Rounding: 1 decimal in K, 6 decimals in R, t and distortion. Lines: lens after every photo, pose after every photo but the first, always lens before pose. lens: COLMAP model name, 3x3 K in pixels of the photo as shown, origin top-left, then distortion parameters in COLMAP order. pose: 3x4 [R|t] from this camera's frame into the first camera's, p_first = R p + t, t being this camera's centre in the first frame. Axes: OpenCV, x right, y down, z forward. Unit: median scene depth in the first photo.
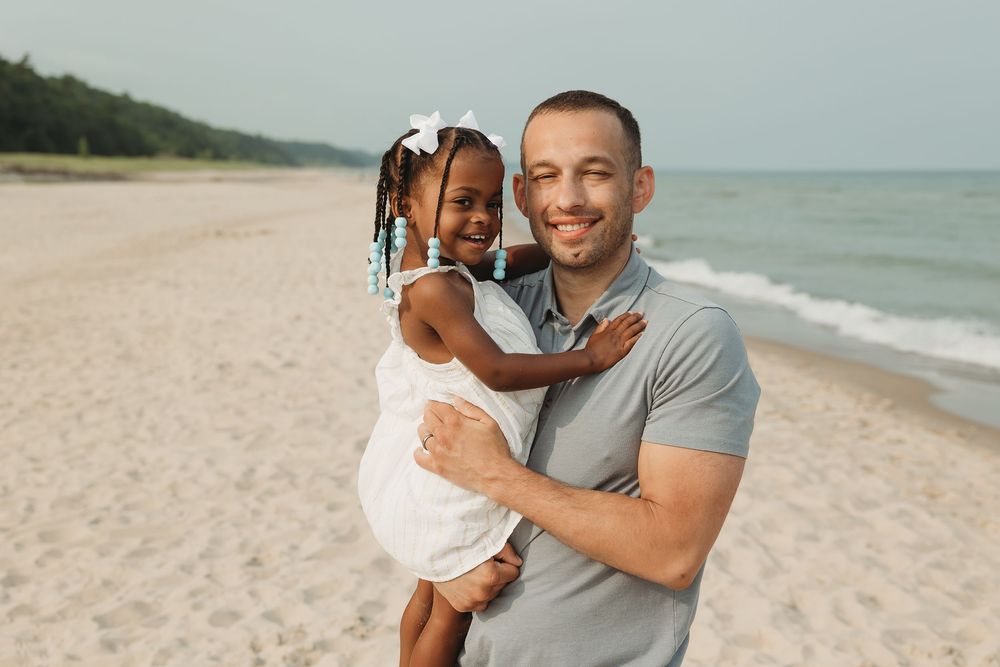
lens RADIAL K [[1369.8, 0, 472.2], [0, 1369.8, 334.0], [0, 0, 1]] dist [0.005565, 0.075765]
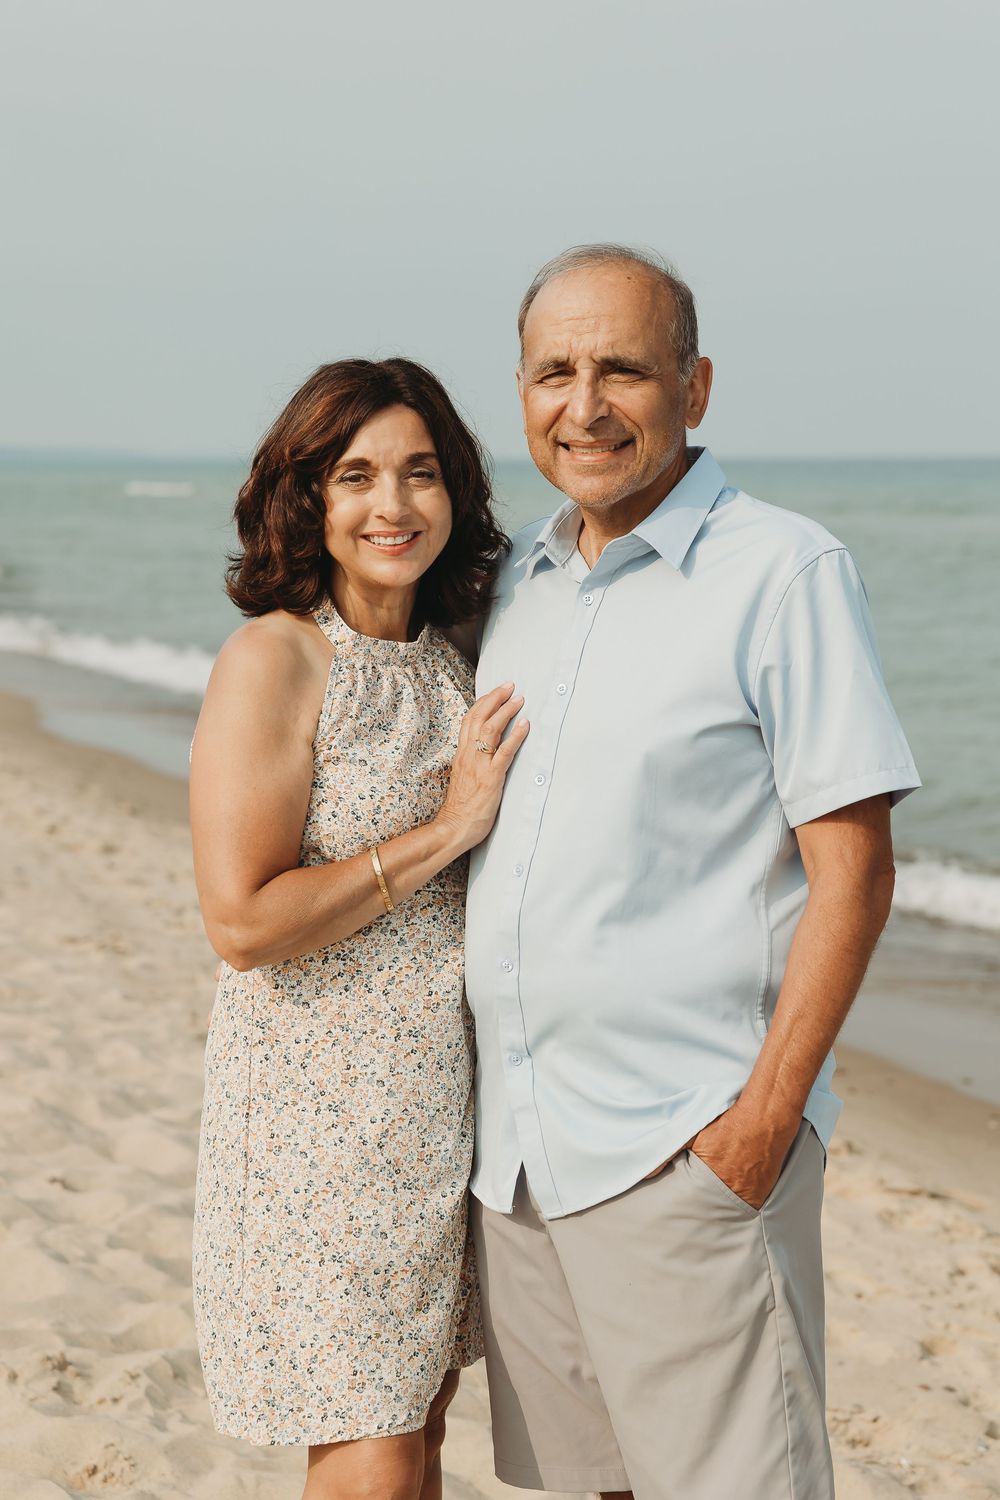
lens RADIAL K [[3118.5, 0, 501.9], [0, 3118.5, 747.1], [0, 0, 1]] dist [0.020440, -0.043258]
pose [[0.971763, -0.027641, 0.234336, 0.155370], [0.034110, 0.999139, -0.023599, 0.031279], [-0.233482, 0.030926, 0.971869, -0.047728]]
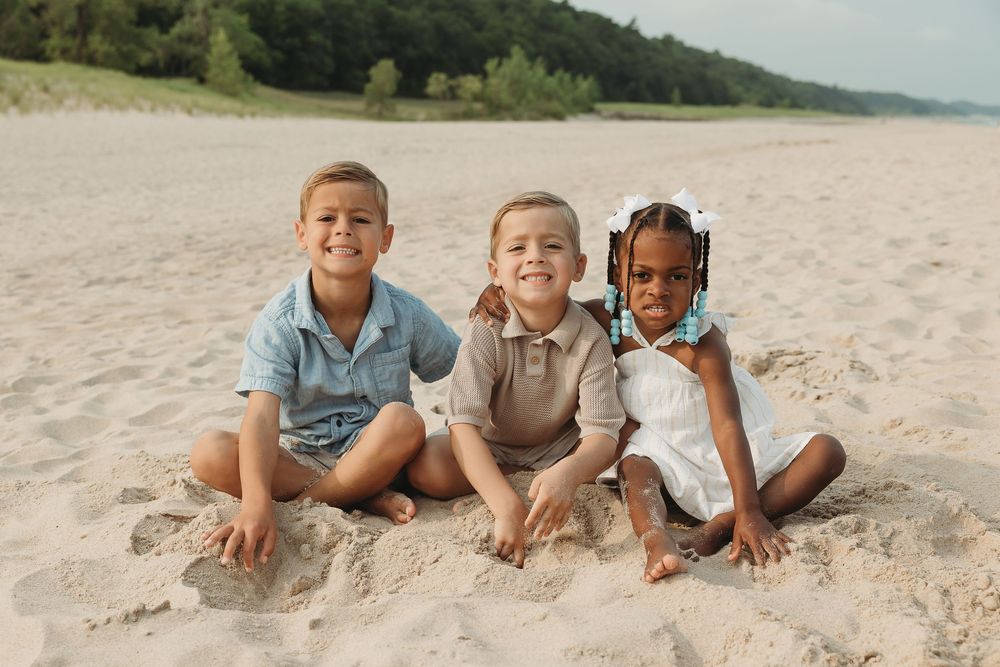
lens RADIAL K [[1210.7, 0, 499.4], [0, 1210.7, 336.9], [0, 0, 1]] dist [0.008194, 0.007197]
pose [[0.913735, 0.071145, -0.400033, -0.003520], [-0.049029, 0.996663, 0.065265, 0.107620], [0.403341, -0.040022, 0.914174, 0.249967]]
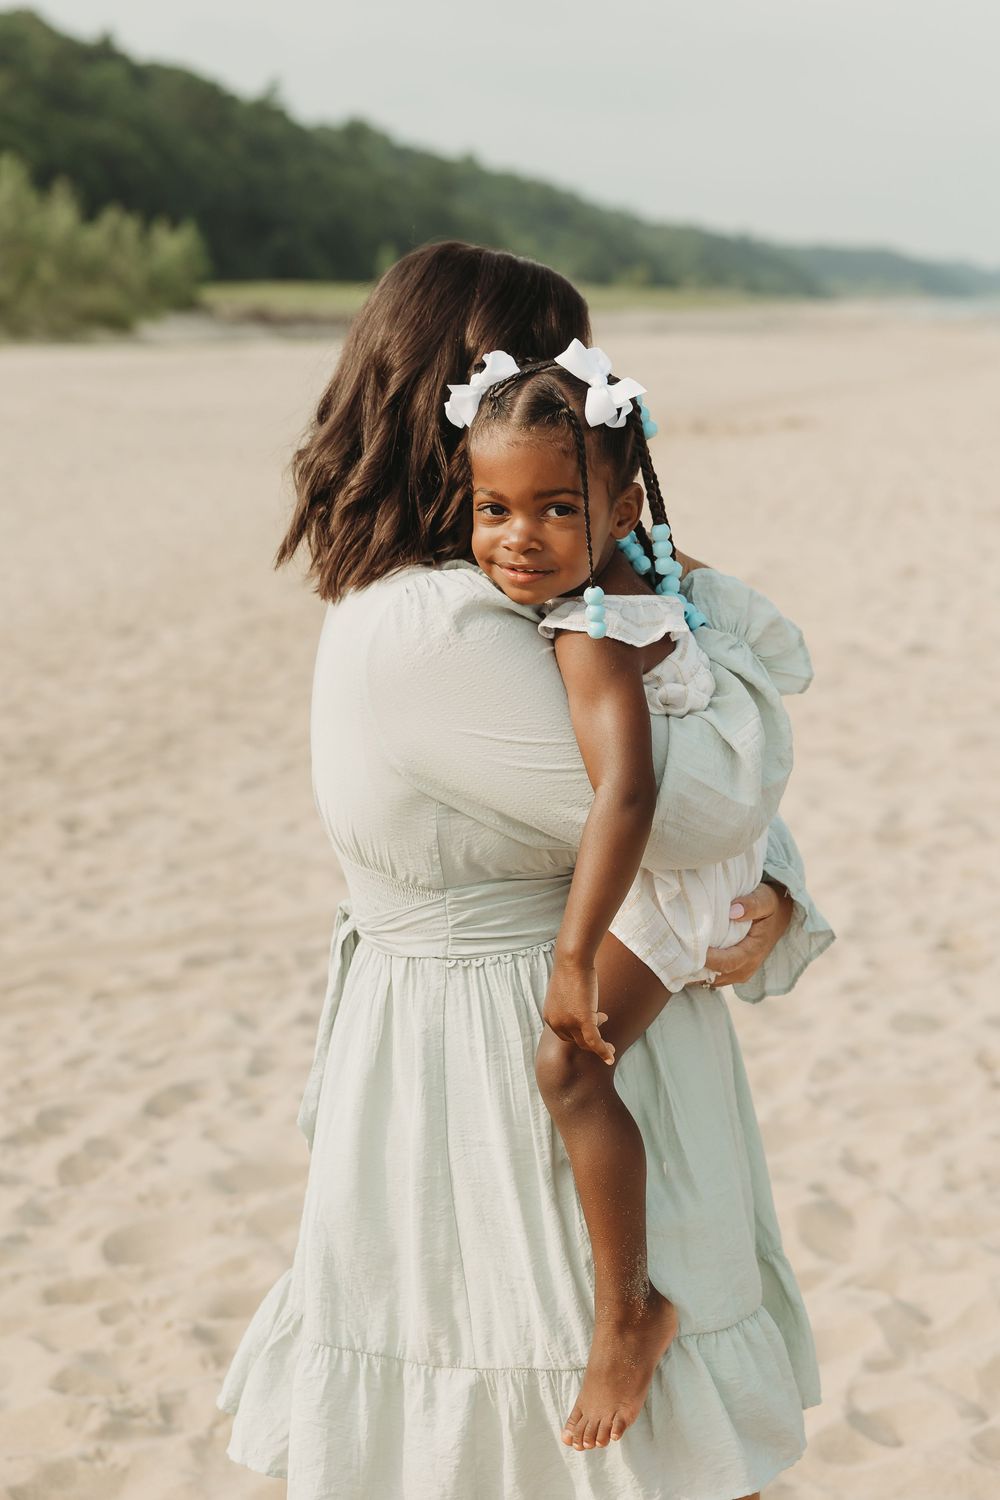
lens RADIAL K [[2932.3, 0, 497.6], [0, 2932.3, 748.3], [0, 0, 1]] dist [0.029443, -0.001285]
pose [[0.972608, 0.014437, -0.232001, -0.047669], [-0.007552, 0.999505, 0.030537, 0.040058], [0.232327, -0.027949, 0.972236, -0.139982]]
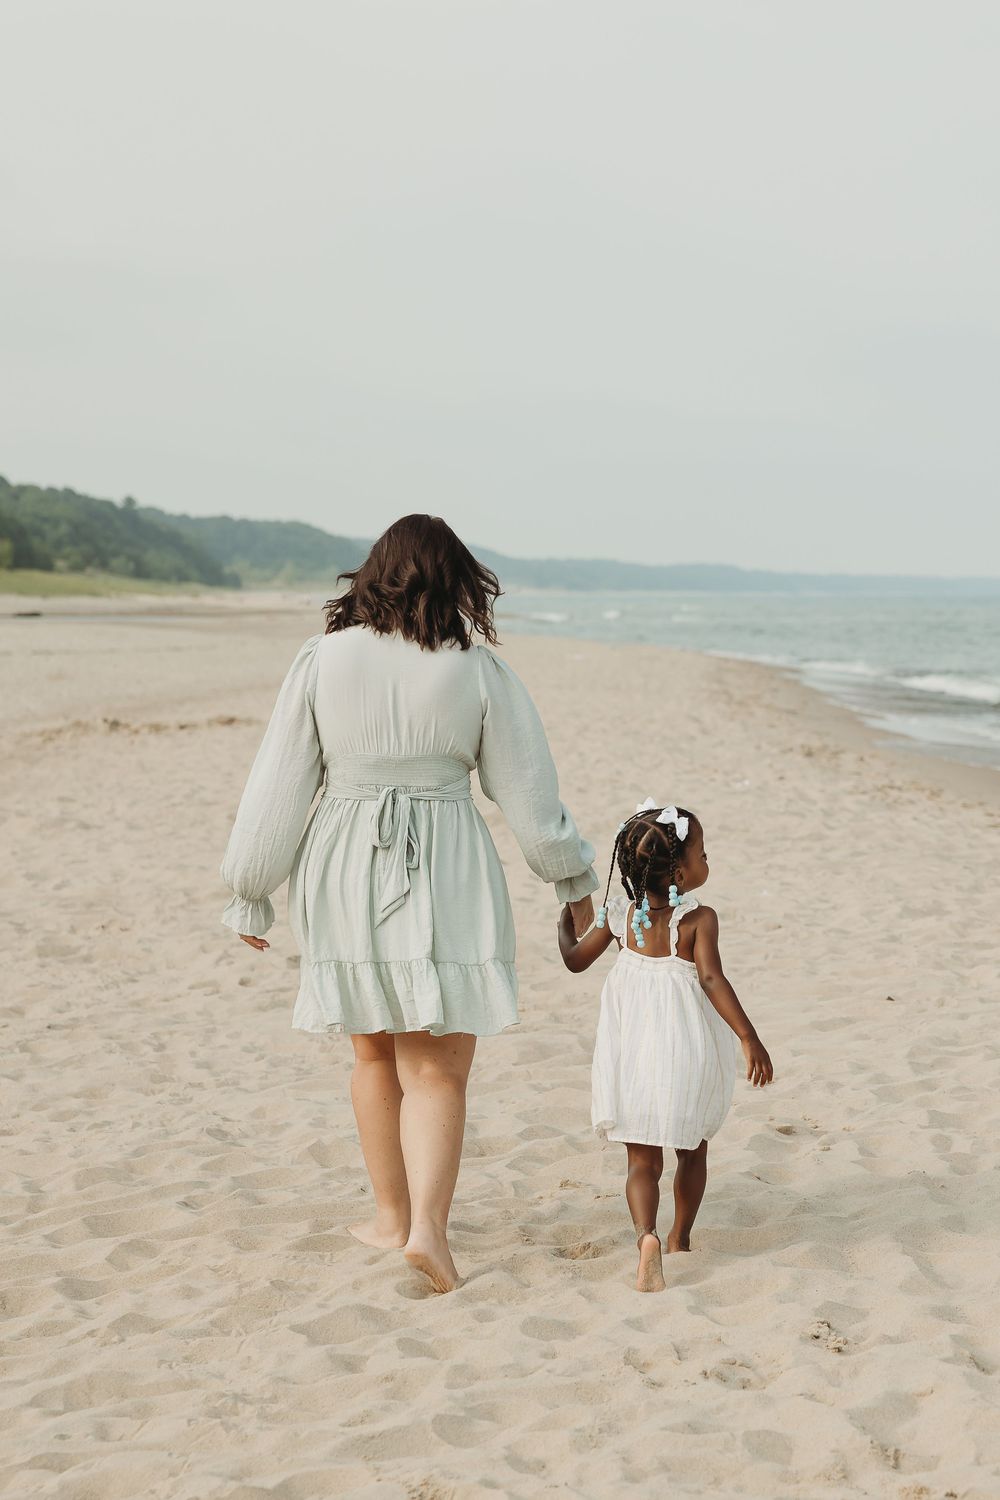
lens RADIAL K [[3617.3, 0, 558.4], [0, 3617.3, 750.2], [0, 0, 1]] dist [0.062743, 0.068620]
pose [[0.999504, 0.000009, -0.031500, -0.092057], [-0.002429, 0.997043, -0.076808, 0.066010], [0.031406, 0.076846, 0.996548, -0.234798]]
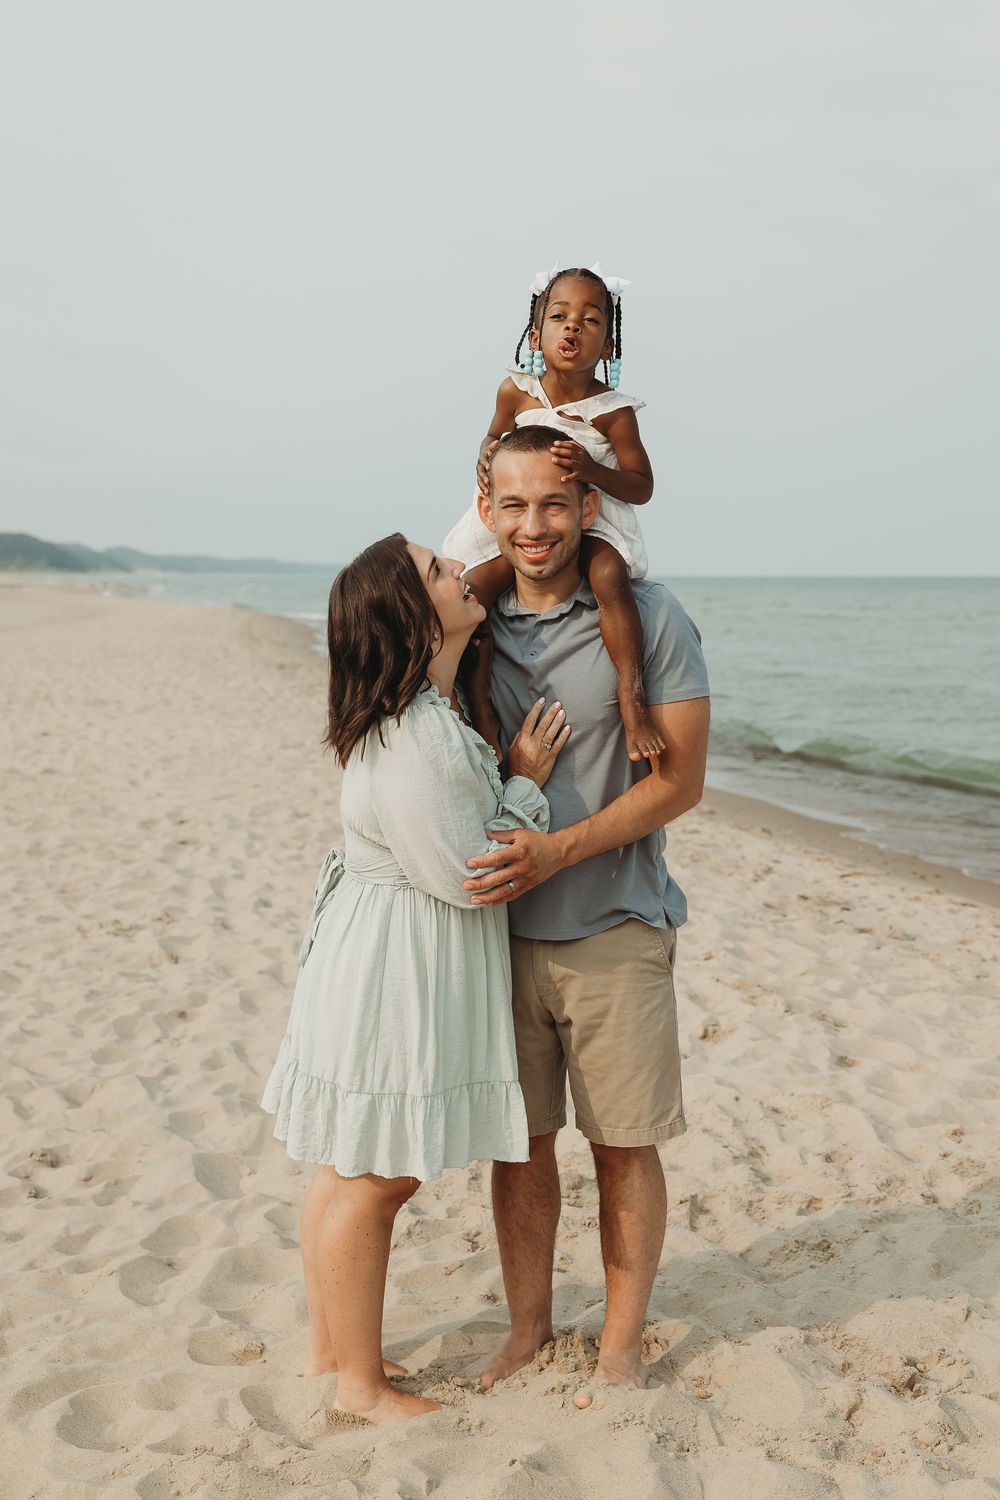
lens RADIAL K [[2043.7, 0, 507.2], [0, 2043.7, 751.2], [0, 0, 1]] dist [0.001505, -0.000551]
pose [[0.992007, -0.009193, 0.125850, -0.005914], [0.013420, 0.999372, -0.032784, 0.084829], [-0.125470, 0.034211, 0.991507, -0.547320]]
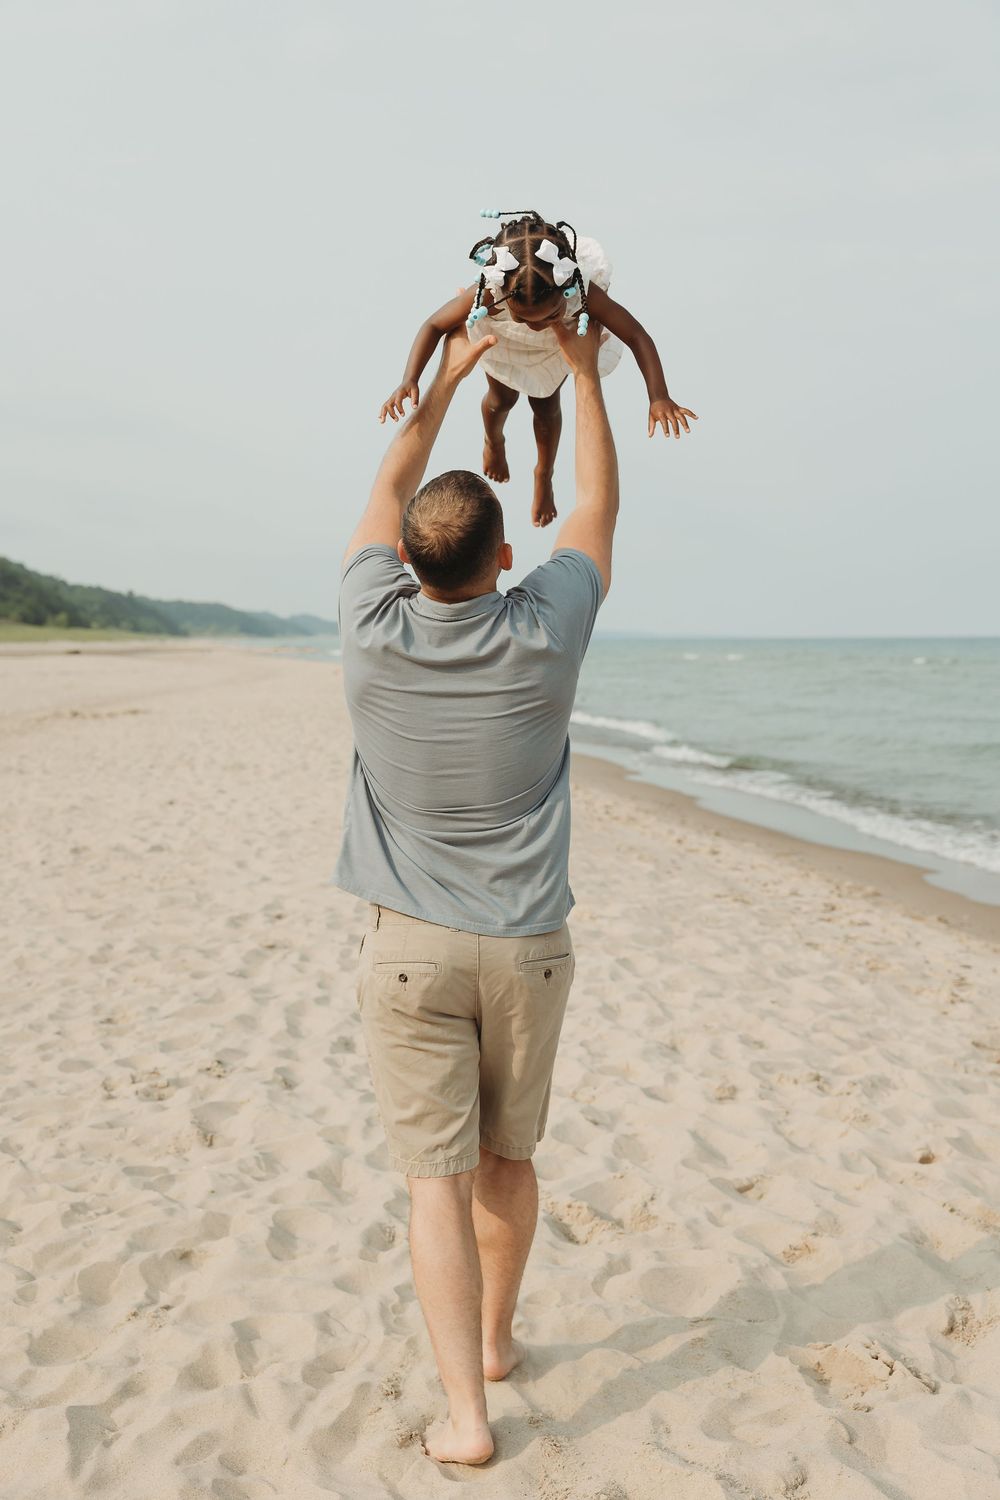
lens RADIAL K [[1842.3, 0, 472.1], [0, 1842.3, 750.2], [0, 0, 1]] dist [-0.000045, -0.004109]
pose [[0.999553, -0.006567, 0.029177, 0.039599], [0.008283, 0.998219, -0.059075, 0.045271], [-0.028737, 0.059290, 0.997827, -0.200571]]
